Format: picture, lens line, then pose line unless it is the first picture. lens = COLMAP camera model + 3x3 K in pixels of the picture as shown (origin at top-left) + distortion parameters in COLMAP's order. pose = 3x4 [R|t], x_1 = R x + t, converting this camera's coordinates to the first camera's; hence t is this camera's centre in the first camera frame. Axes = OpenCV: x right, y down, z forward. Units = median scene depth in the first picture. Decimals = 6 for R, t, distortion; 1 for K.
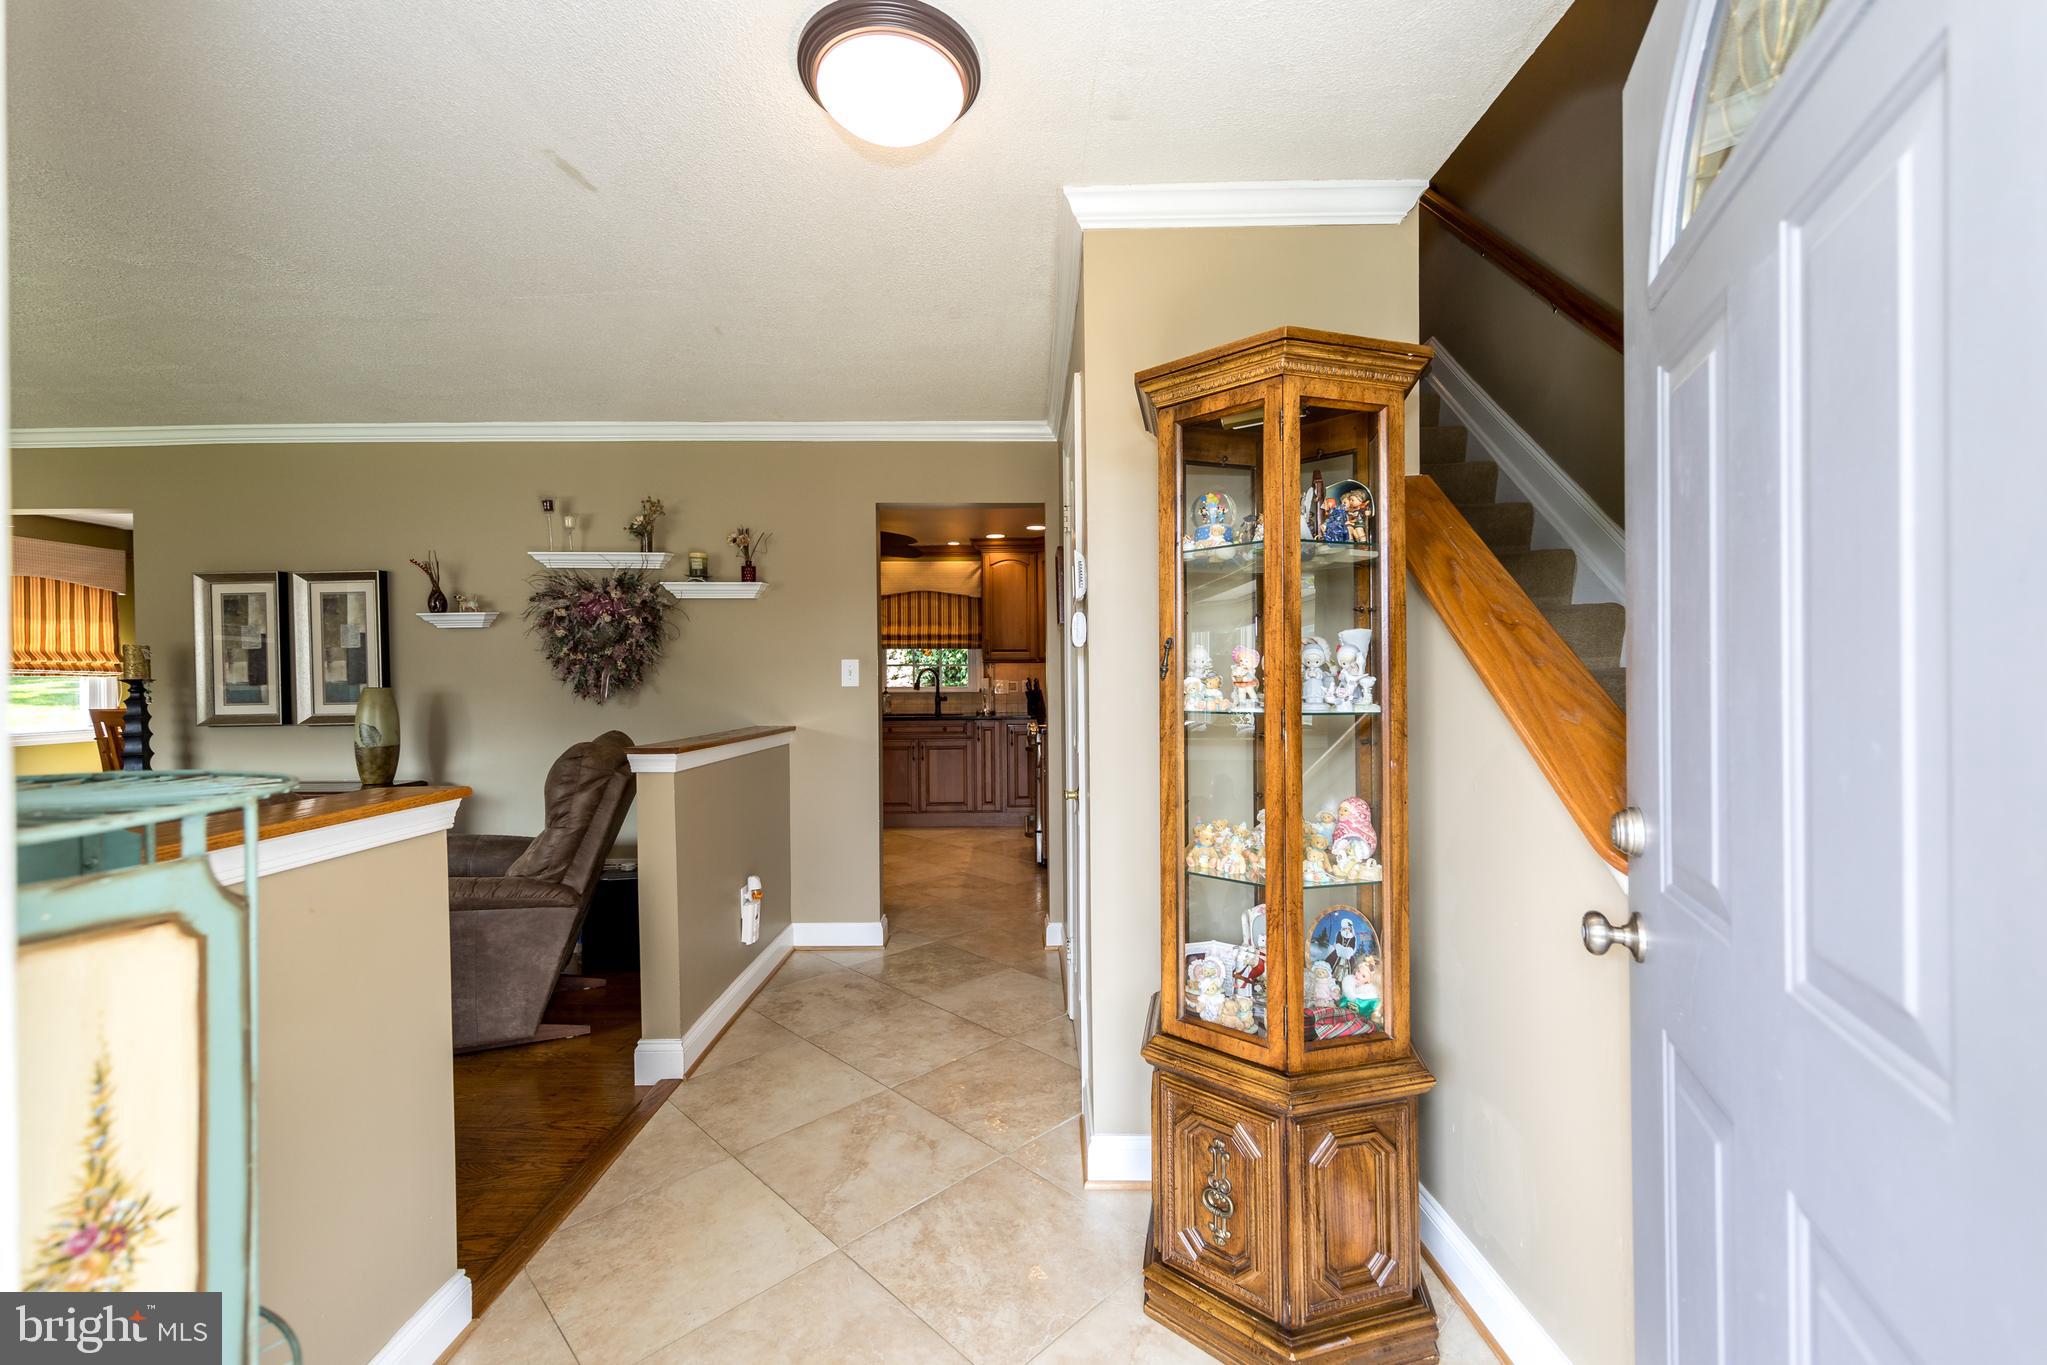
lens RADIAL K [[819.7, 0, 1013.9], [0, 819.7, 679.6], [0, 0, 1]] dist [0.011853, -0.000279]
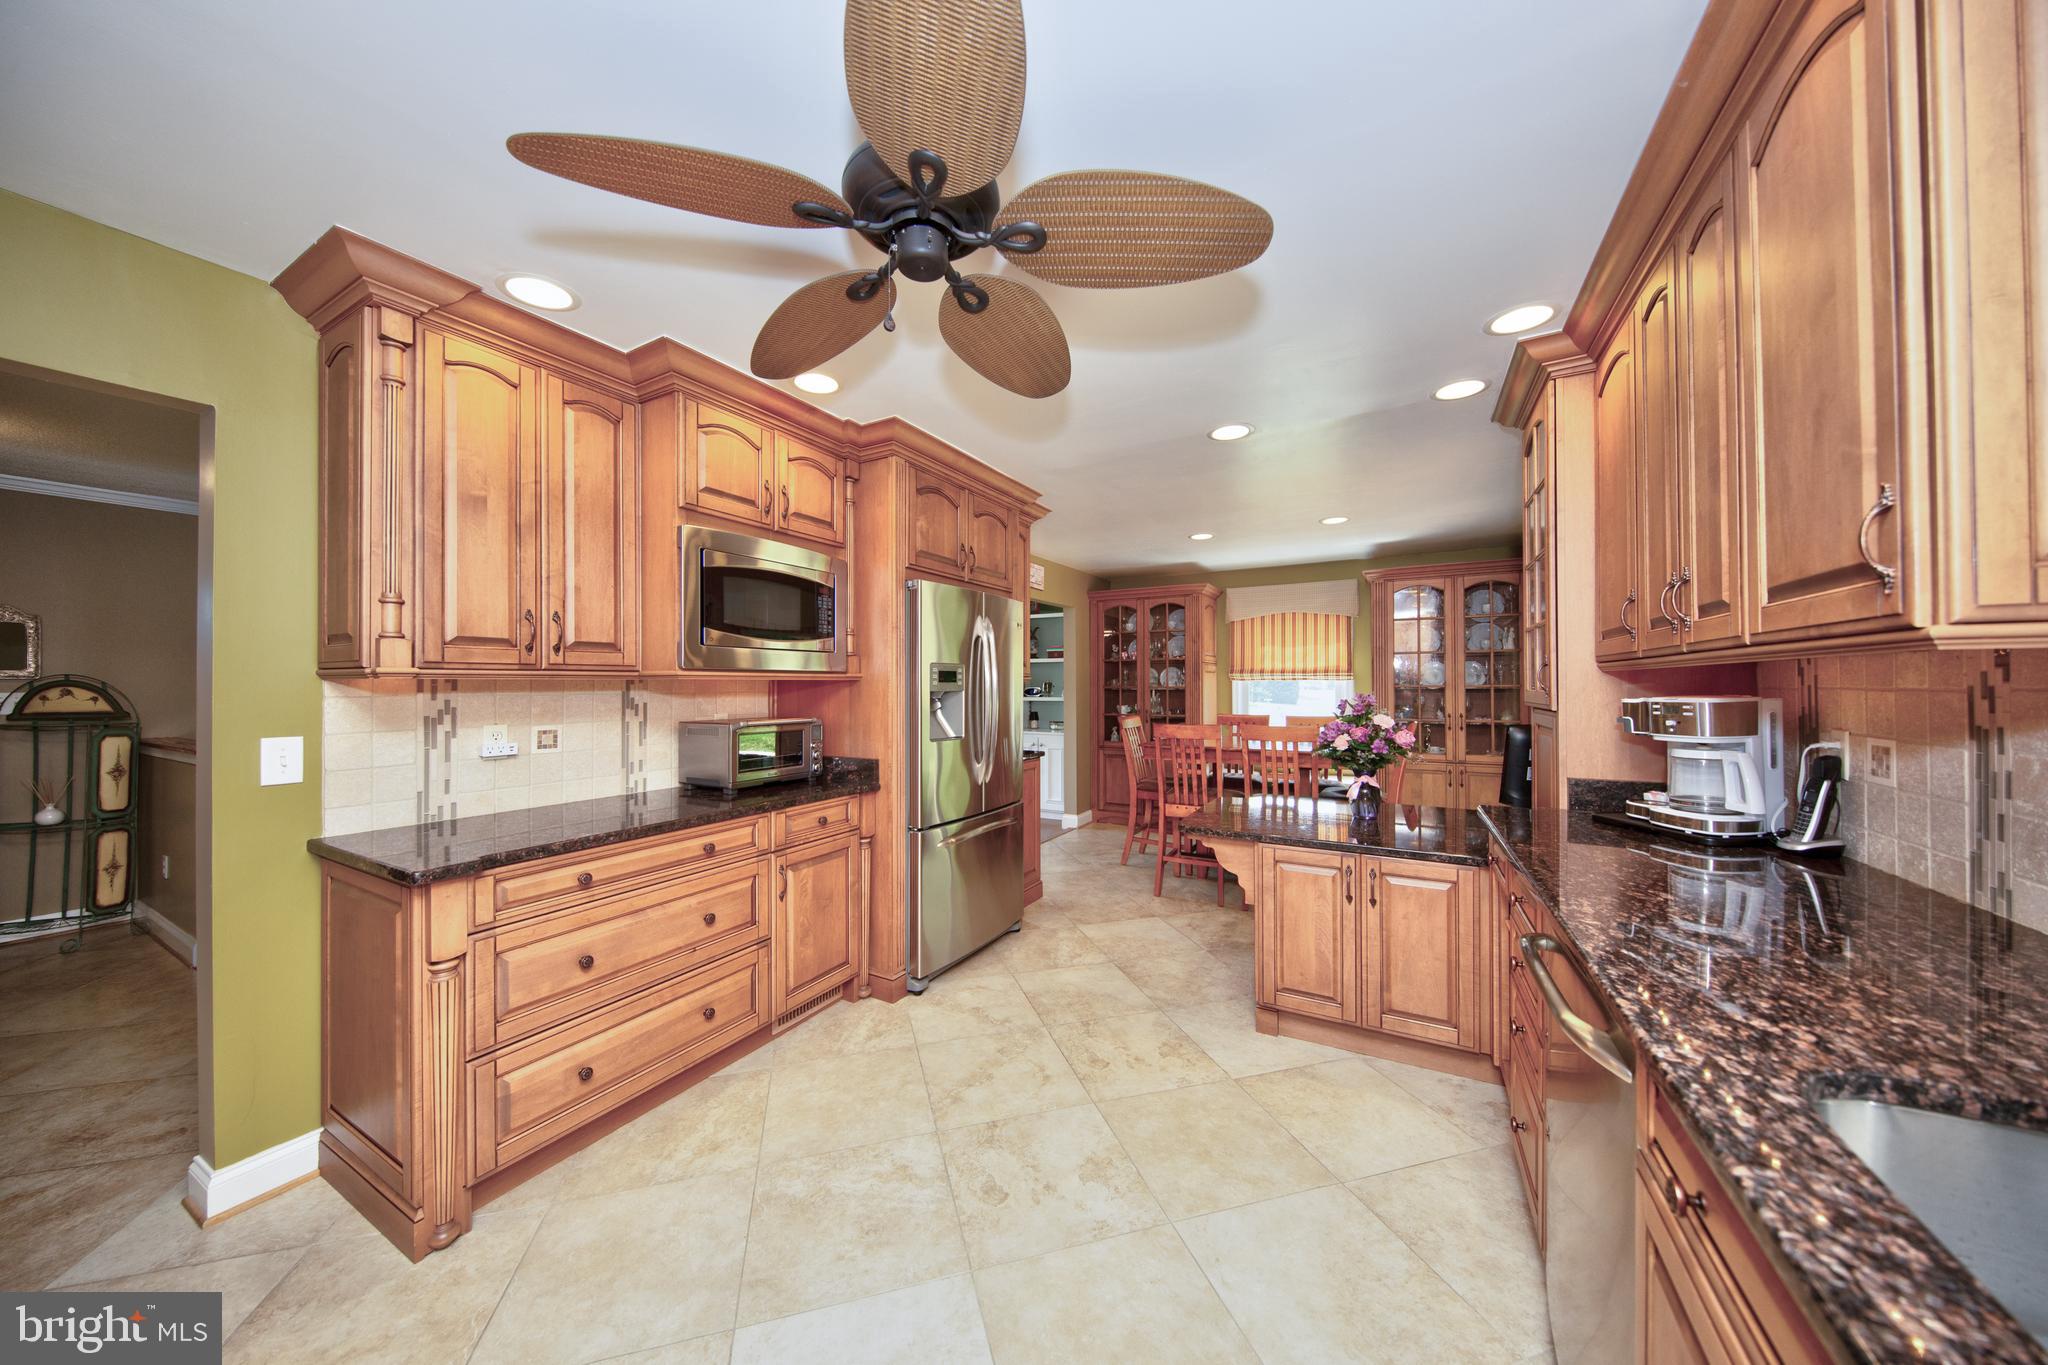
lens RADIAL K [[675.0, 0, 1021.2], [0, 675.0, 681.4], [0, 0, 1]] dist [-0.000877, -0.000177]
pose [[-0.477489, 0.004640, -0.878626, -0.024020], [0.006069, 0.999980, 0.001983, -0.027092], [0.878617, -0.004386, -0.477507, 1.729295]]
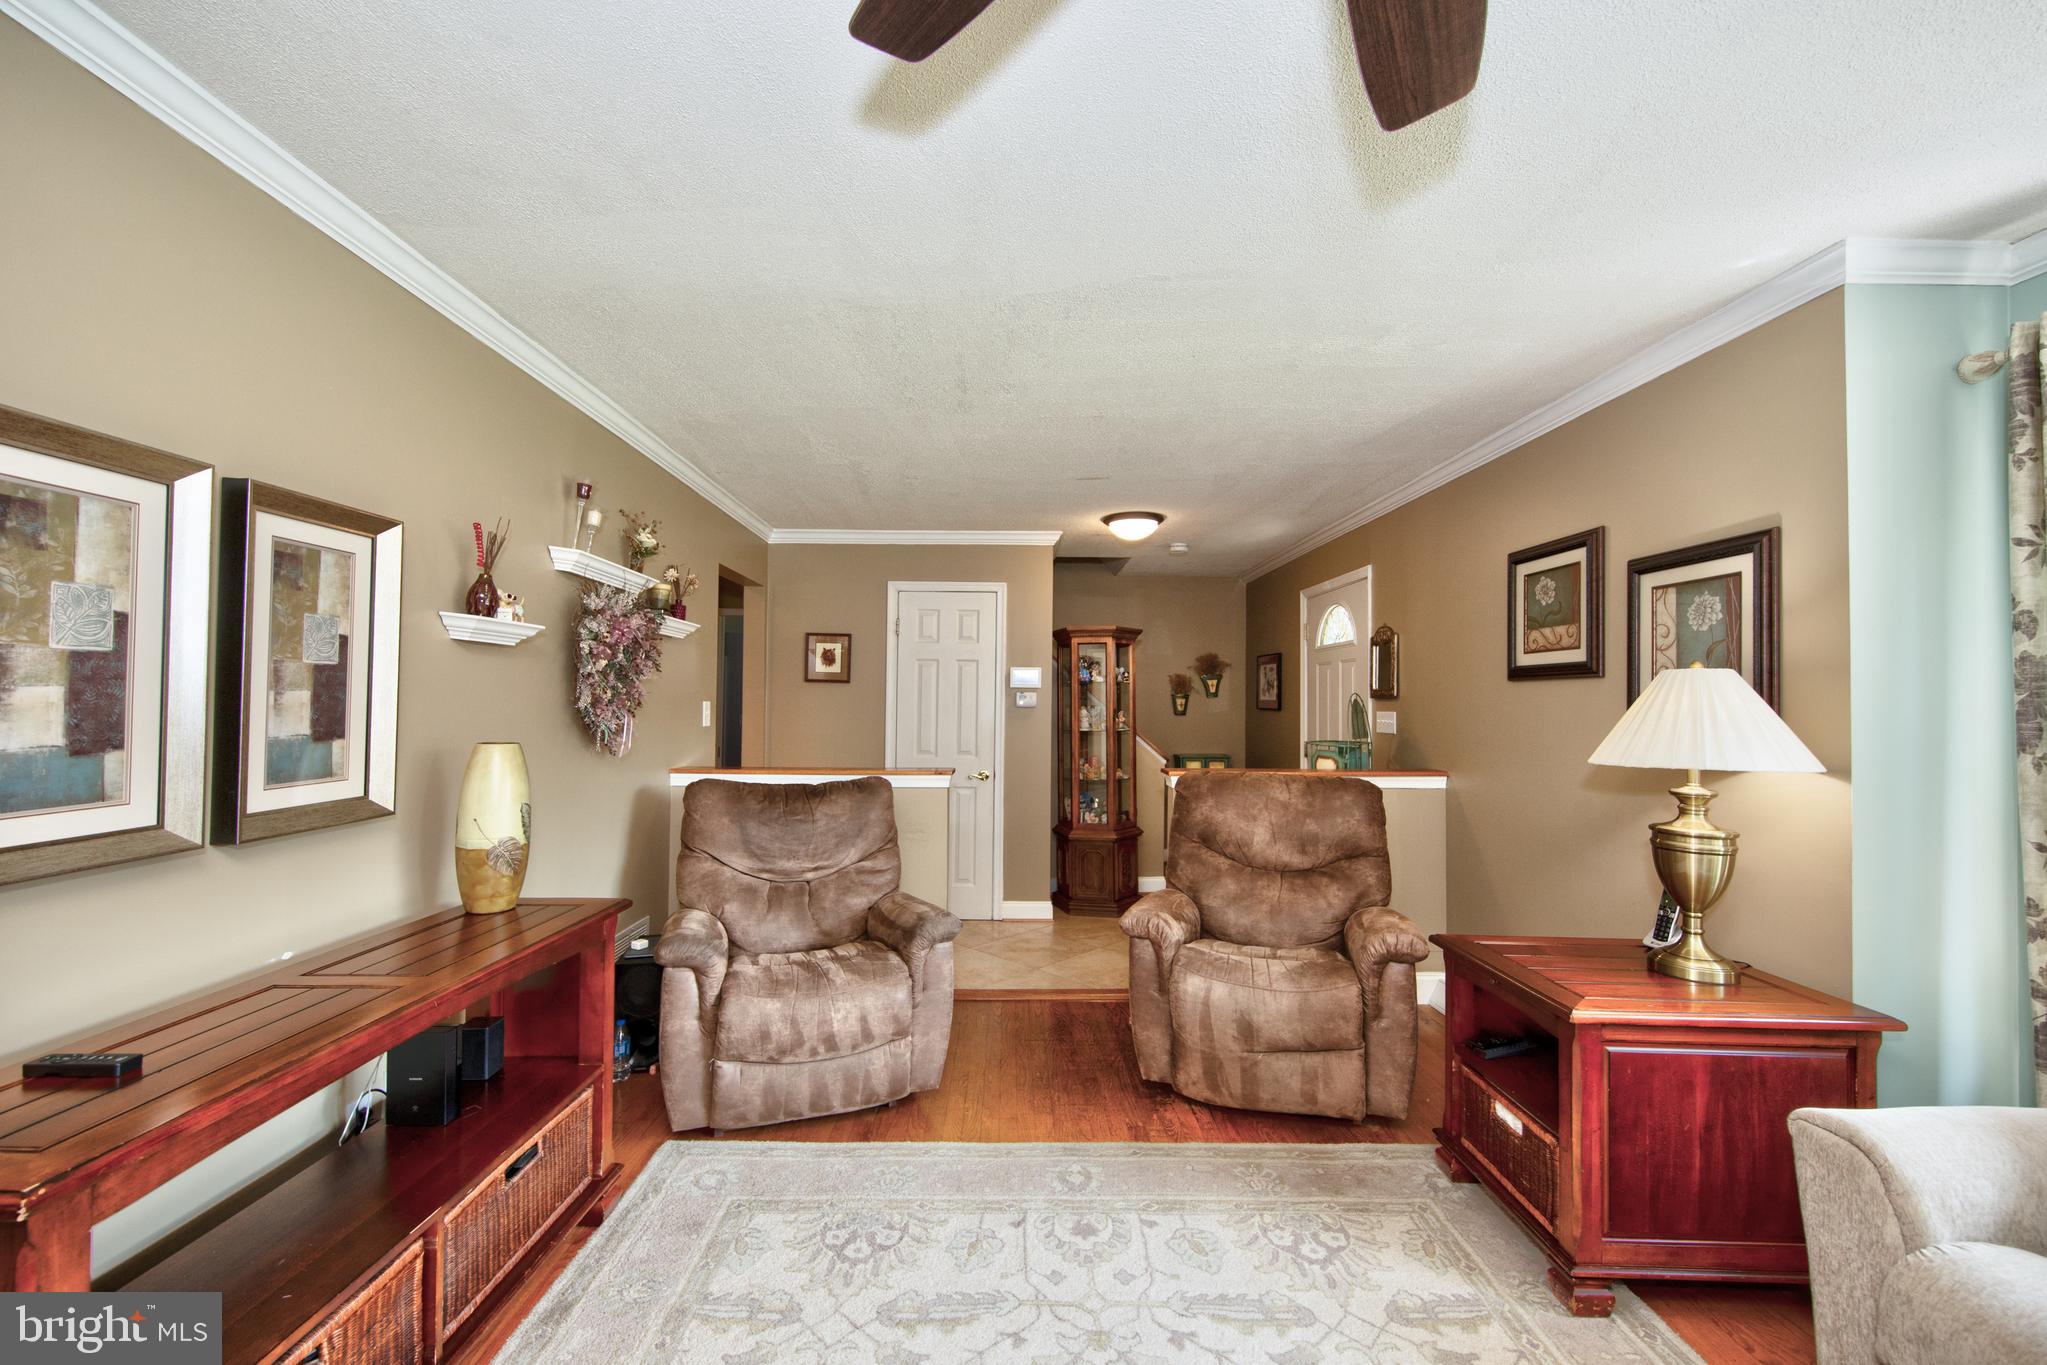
lens RADIAL K [[808.9, 0, 1015.5], [0, 808.9, 682.6], [0, 0, 1]] dist [0.008993, -0.000298]
pose [[-0.016394, 0.033722, 0.999297, -1.289700], [-0.008329, 0.999392, -0.033862, -0.015393], [-0.999831, -0.008878, -0.016104, 0.612251]]
